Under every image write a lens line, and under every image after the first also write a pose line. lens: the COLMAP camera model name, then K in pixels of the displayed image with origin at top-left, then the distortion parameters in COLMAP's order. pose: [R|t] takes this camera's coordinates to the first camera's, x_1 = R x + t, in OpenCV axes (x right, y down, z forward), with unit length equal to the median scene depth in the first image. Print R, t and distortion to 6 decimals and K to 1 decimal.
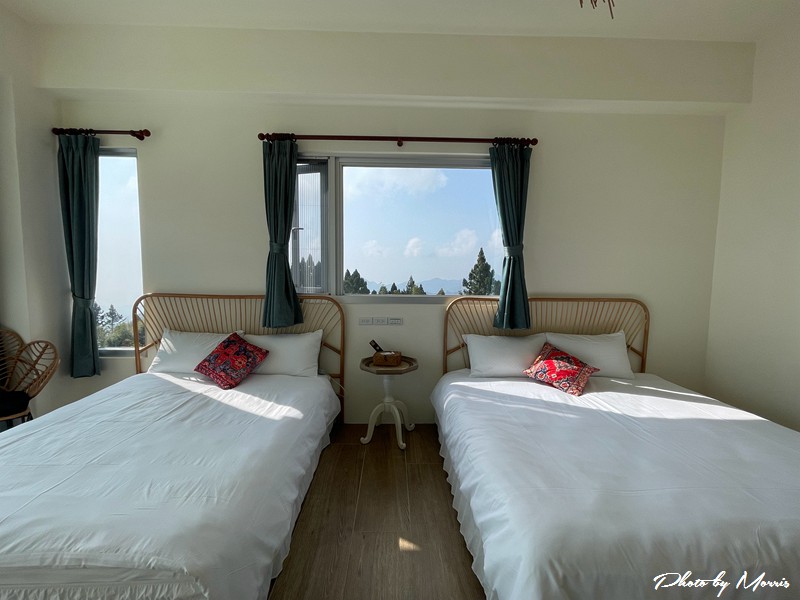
lens RADIAL K [[326.2, 0, 400.0], [0, 326.2, 300.0], [0, 0, 1]] dist [-0.002742, -0.000079]
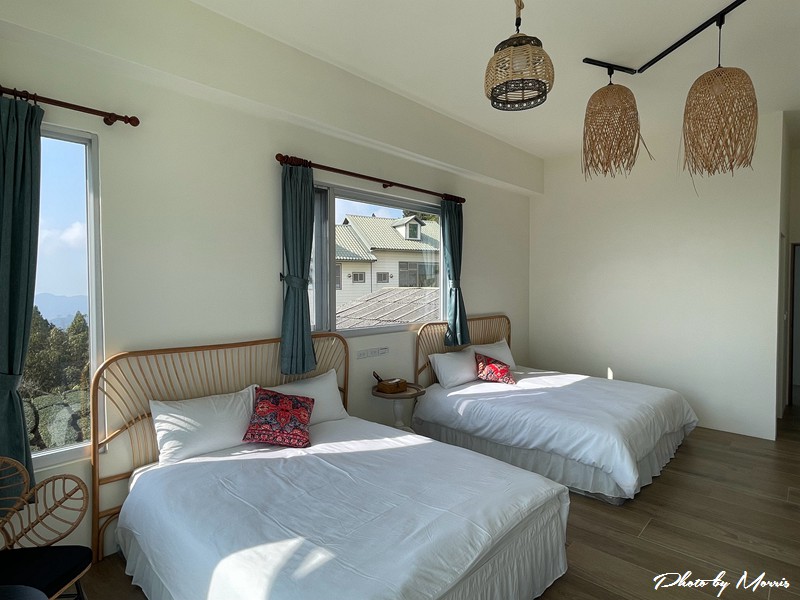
lens RADIAL K [[446.3, 0, 398.6], [0, 446.3, 296.0], [0, 0, 1]] dist [-0.001498, -0.000292]
pose [[0.698461, -0.032615, 0.714905, -1.050869], [0.065790, 0.997657, -0.018762, -0.084417], [-0.712618, 0.060138, 0.698970, -0.046773]]
